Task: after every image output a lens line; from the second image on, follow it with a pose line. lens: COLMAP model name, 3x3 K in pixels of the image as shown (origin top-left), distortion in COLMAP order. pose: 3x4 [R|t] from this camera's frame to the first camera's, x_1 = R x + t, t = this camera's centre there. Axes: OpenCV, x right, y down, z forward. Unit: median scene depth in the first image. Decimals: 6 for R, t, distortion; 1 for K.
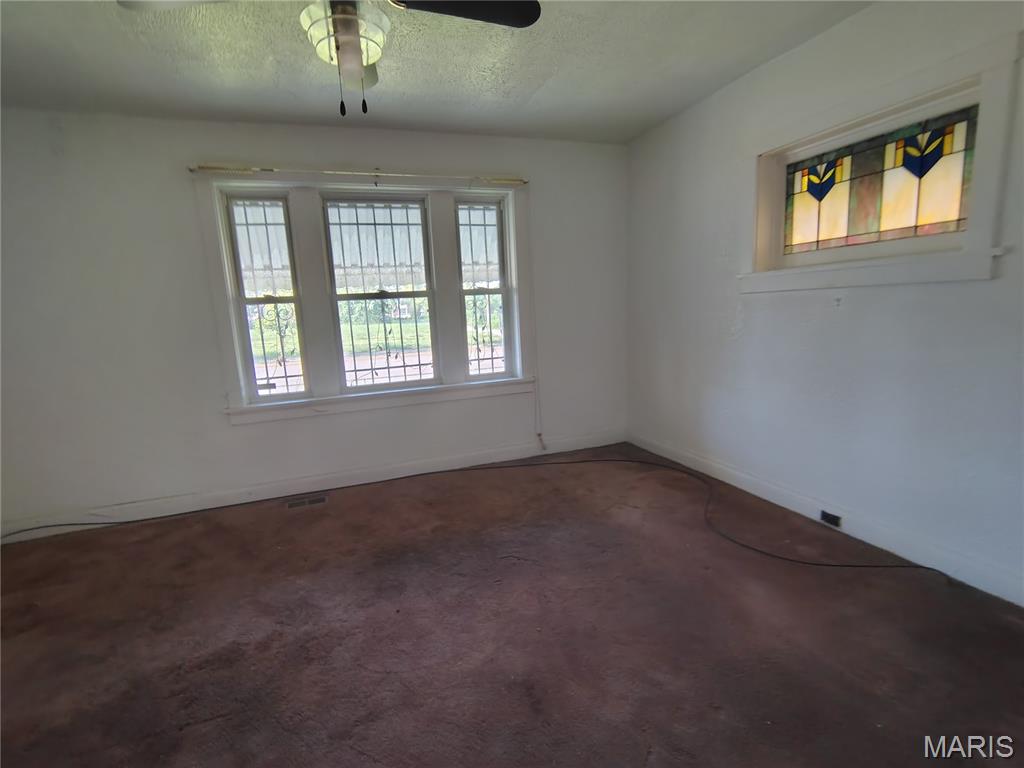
lens RADIAL K [[489.6, 0, 506.0], [0, 489.6, 392.3], [0, 0, 1]] dist [-0.011964, 0.003743]
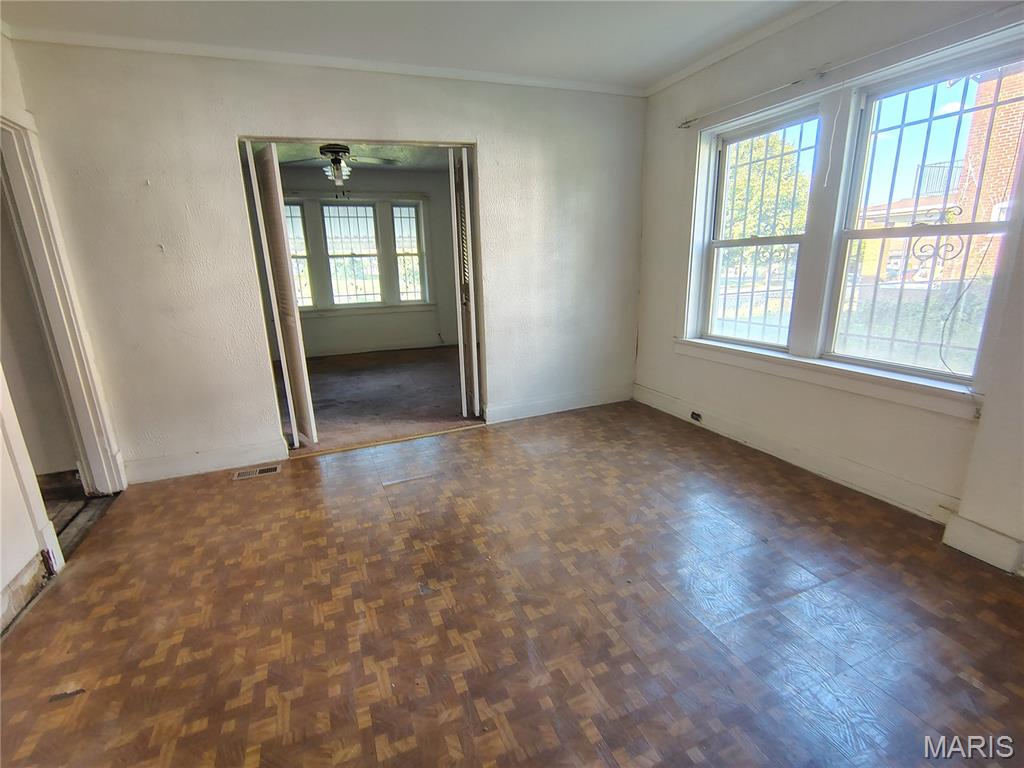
lens RADIAL K [[489.6, 0, 505.6], [0, 489.6, 392.2], [0, 0, 1]] dist [-0.011964, 0.003743]
pose [[0.997113, 0.008297, 0.075472, 0.189655], [-0.015220, 0.995678, 0.091620, 0.139855], [-0.074386, -0.092504, 0.992930, -0.926383]]
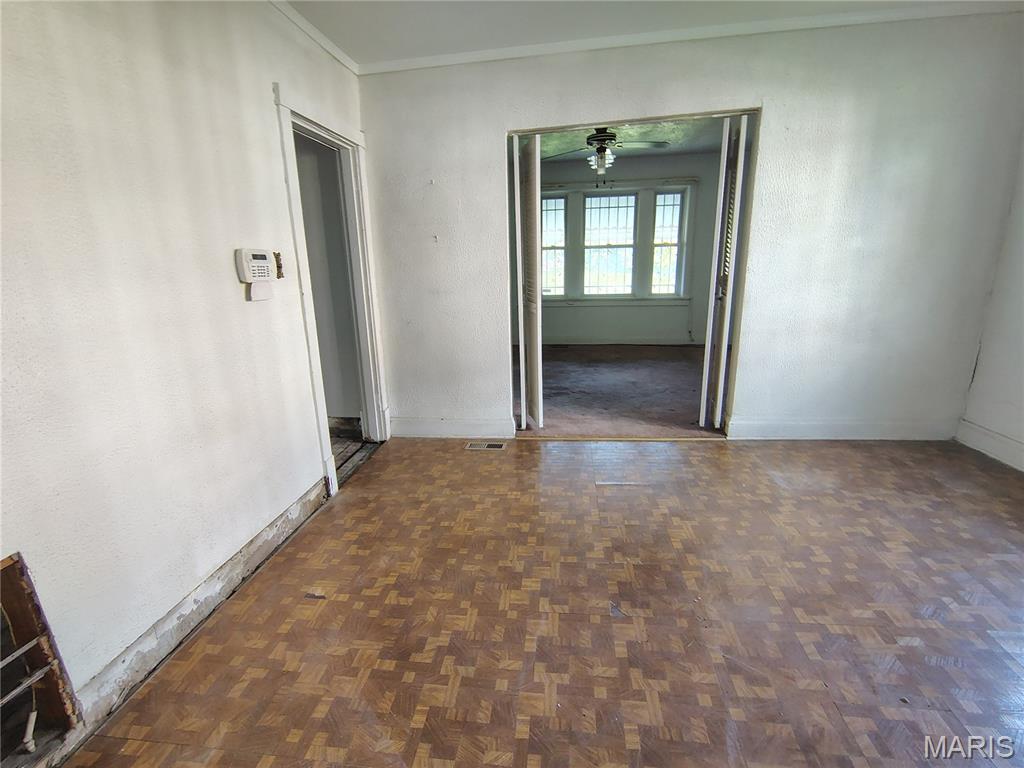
lens RADIAL K [[489.6, 0, 489.0], [0, 489.6, 394.5], [0, 0, 1]] dist [-0.011964, 0.003743]
pose [[0.895517, 0.143784, -0.421159, 0.200333], [-0.093070, 0.985950, 0.138709, 0.139150], [0.435186, -0.085019, 0.896317, -0.890924]]
